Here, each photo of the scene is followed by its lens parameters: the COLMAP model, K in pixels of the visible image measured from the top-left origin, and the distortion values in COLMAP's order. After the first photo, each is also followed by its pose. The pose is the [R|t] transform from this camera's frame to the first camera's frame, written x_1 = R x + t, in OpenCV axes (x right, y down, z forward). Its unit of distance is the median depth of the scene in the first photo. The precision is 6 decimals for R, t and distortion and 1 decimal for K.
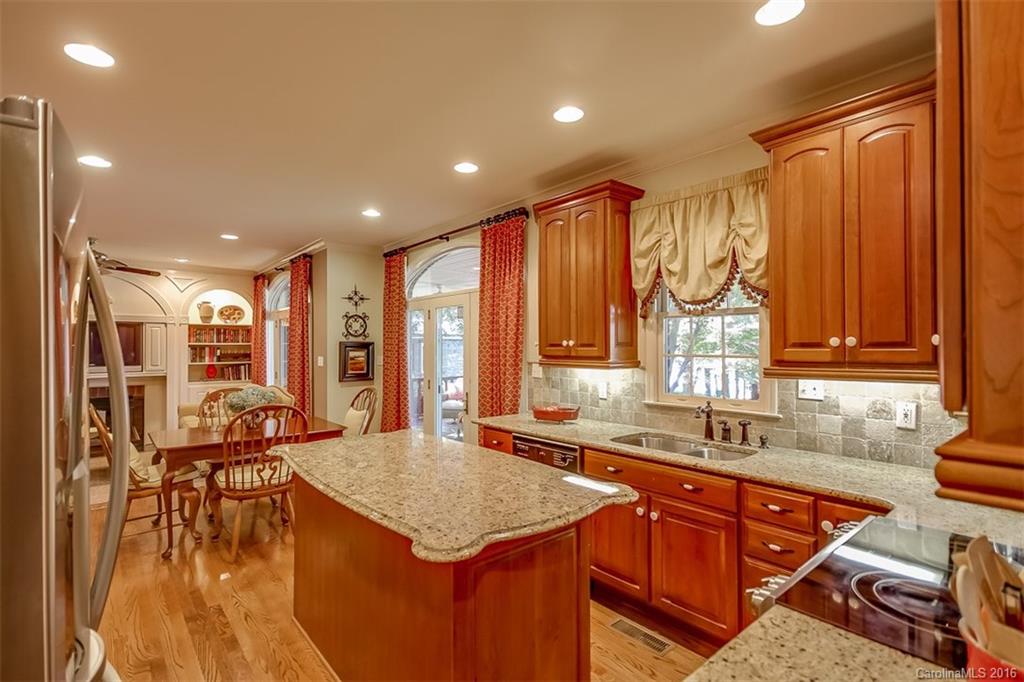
lens RADIAL K [[477.3, 0, 519.5], [0, 477.3, 342.4], [0, 0, 1]] dist [0.002330, 0.000833]
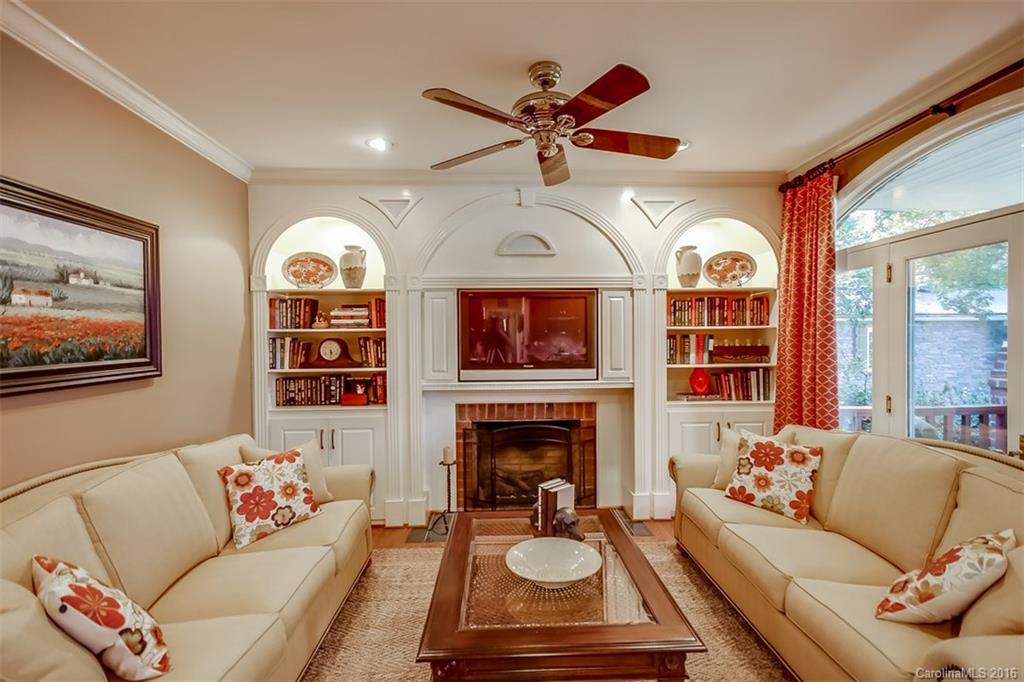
lens RADIAL K [[477.3, 0, 519.5], [0, 477.3, 342.4], [0, 0, 1]] dist [0.002330, 0.000833]
pose [[0.775035, 0.005894, -0.631891, -0.470184], [0.011310, 0.999667, 0.023197, 0.004715], [0.631817, -0.025125, 0.774710, 0.480015]]
